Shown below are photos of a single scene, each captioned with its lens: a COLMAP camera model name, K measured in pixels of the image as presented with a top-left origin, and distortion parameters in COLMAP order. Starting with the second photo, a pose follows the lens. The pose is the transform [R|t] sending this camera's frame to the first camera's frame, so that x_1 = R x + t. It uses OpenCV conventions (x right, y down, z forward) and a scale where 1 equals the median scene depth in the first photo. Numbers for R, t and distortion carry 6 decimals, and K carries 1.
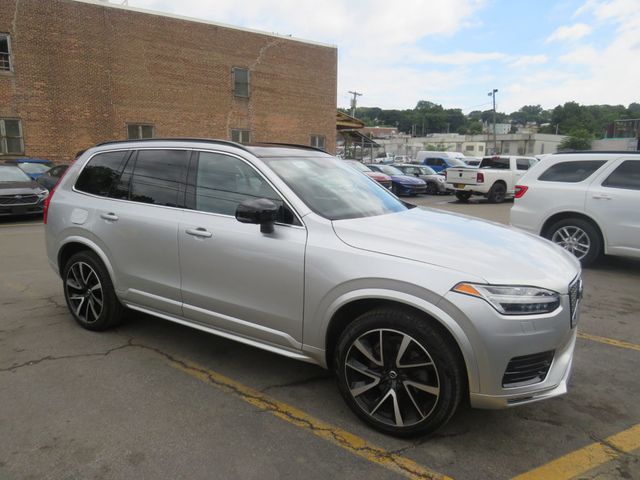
lens RADIAL K [[459.1, 0, 316.4], [0, 459.1, 239.2], [0, 0, 1]] dist [-0.012689, -0.000301]
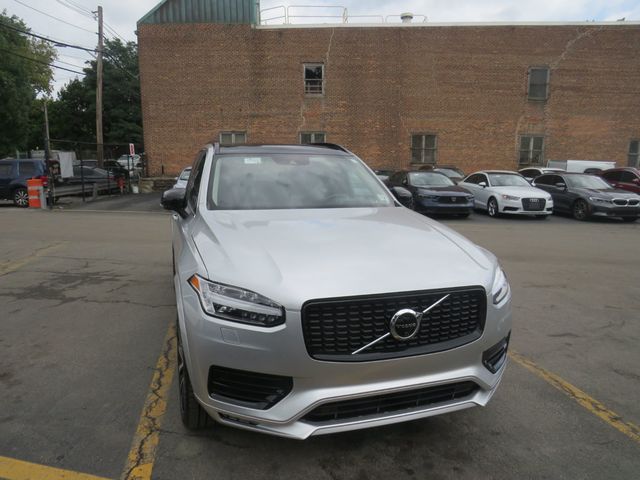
lens RADIAL K [[462.7, 0, 312.2], [0, 462.7, 239.2], [0, 0, 1]] dist [-0.029921, 0.044578]
pose [[0.772983, 0.103073, -0.625997, 0.098663], [-0.117522, 0.992900, 0.018368, -0.001988], [0.623446, 0.059370, 0.779609, 0.035908]]
